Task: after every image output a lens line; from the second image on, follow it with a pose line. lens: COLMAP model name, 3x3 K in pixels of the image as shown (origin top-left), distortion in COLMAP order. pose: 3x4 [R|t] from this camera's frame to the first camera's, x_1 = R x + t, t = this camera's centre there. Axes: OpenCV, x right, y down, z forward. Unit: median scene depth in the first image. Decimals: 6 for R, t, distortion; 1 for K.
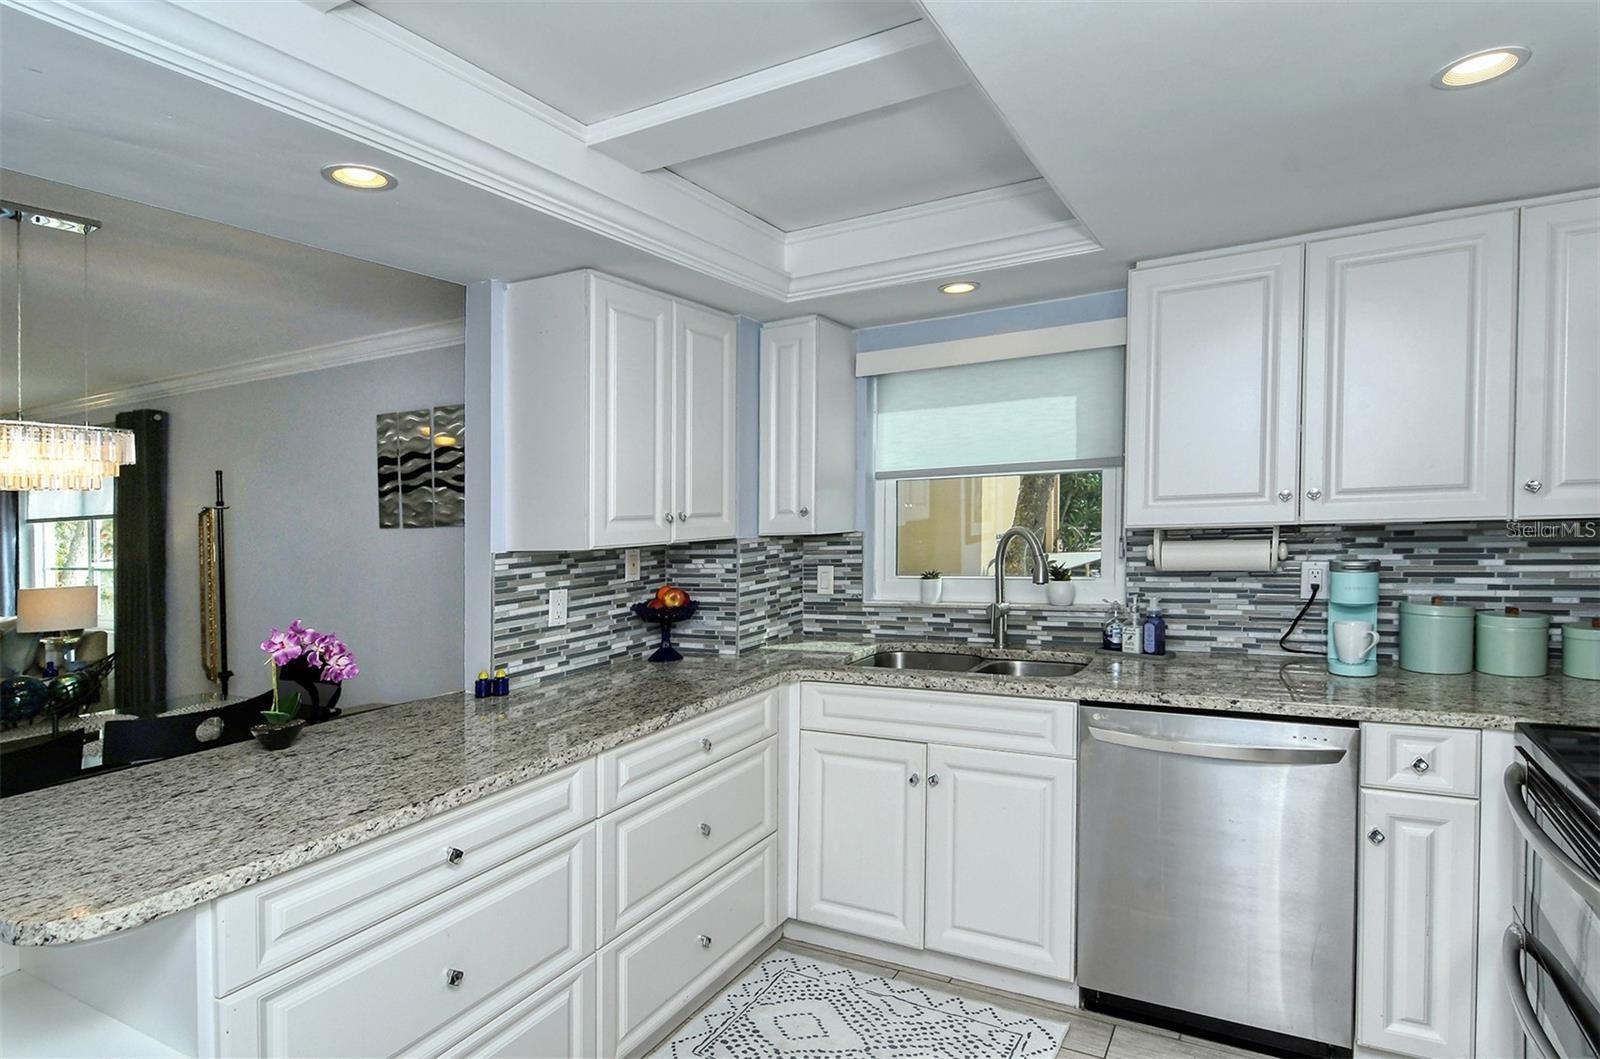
lens RADIAL K [[812.8, 0, 803.4], [0, 812.8, 522.8], [0, 0, 1]] dist [0.014137, -0.003419]
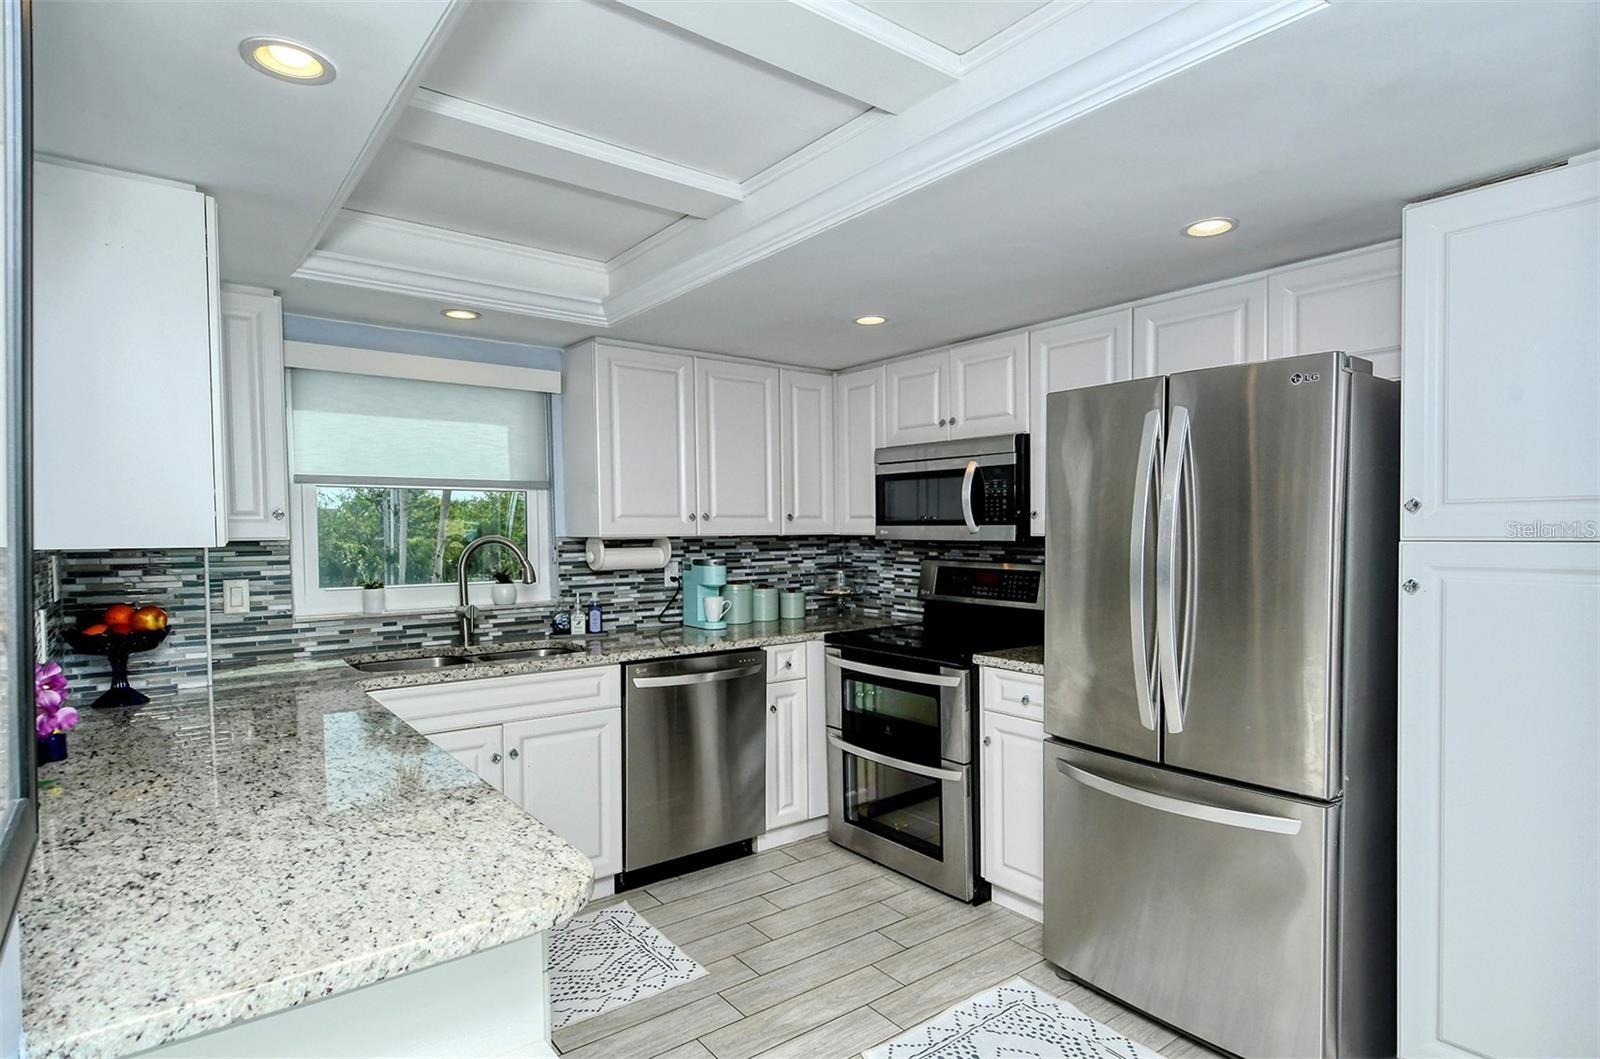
lens RADIAL K [[843.8, 0, 799.6], [0, 843.8, 540.3], [0, 0, 1]] dist [-0.000764, -0.000200]
pose [[0.413235, 0.018513, 0.910436, -0.622344], [-0.001820, 0.999808, -0.019504, 0.032692], [-0.910622, 0.006402, 0.413190, 0.117858]]
